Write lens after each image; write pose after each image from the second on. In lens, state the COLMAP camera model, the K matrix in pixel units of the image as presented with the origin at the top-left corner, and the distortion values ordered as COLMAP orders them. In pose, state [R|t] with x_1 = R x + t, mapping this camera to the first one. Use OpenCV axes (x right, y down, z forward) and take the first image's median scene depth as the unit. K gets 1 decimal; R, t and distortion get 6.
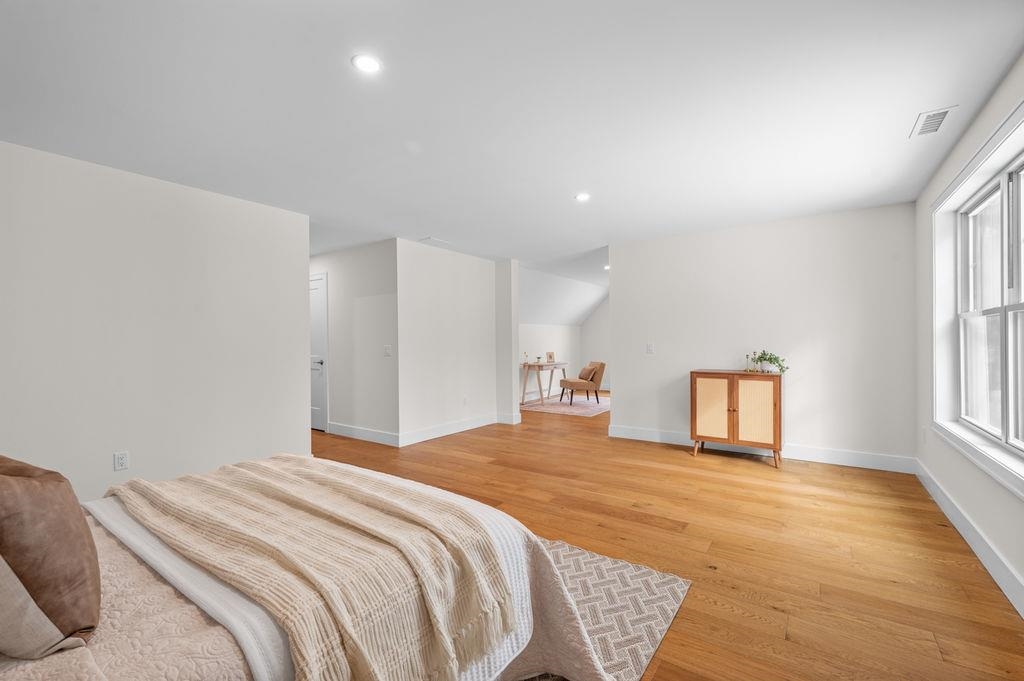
lens RADIAL K [[427.0, 0, 512.0], [0, 427.0, 340.5], [0, 0, 1]] dist [0.001305, 0.000158]
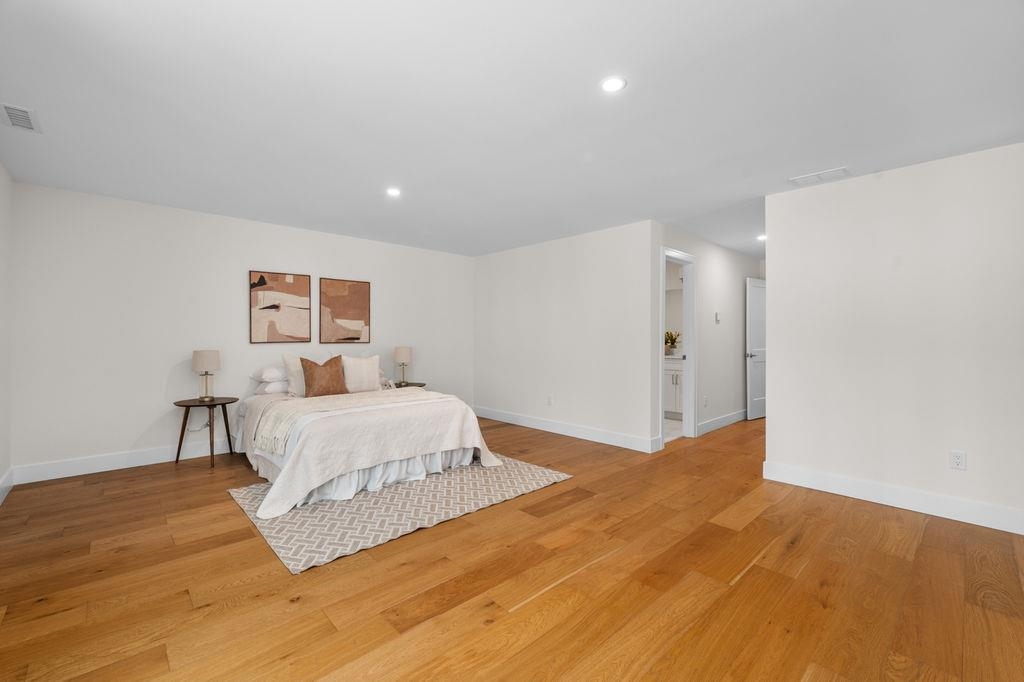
lens RADIAL K [[434.2, 0, 511.4], [0, 434.2, 326.3], [0, 0, 1]] dist [-0.000624, -0.000137]
pose [[-0.196500, -0.020098, -0.980298, 0.557895], [0.001649, 0.999782, -0.020828, 0.001612], [0.980502, -0.005710, -0.196424, 0.714574]]
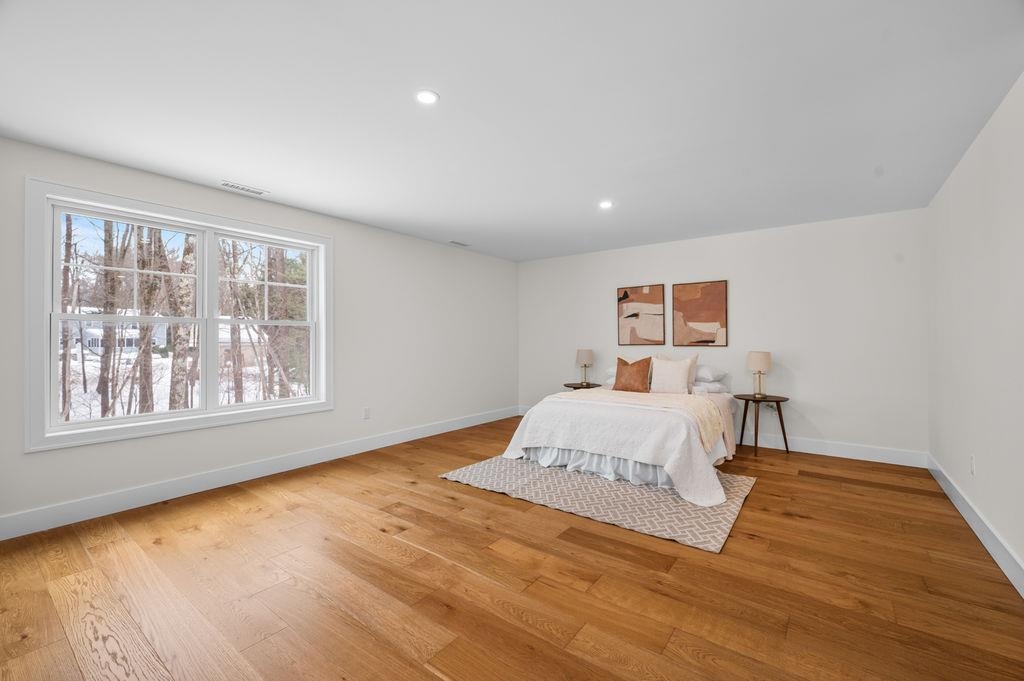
lens RADIAL K [[426.7, 0, 512.0], [0, 426.7, 340.5], [0, 0, 1]] dist [-0.003119, -0.000233]
pose [[-0.999536, 0.008737, 0.029176, 0.023496], [0.008750, 0.999962, 0.000324, 0.002159], [-0.029173, 0.000579, -0.999574, 1.153663]]
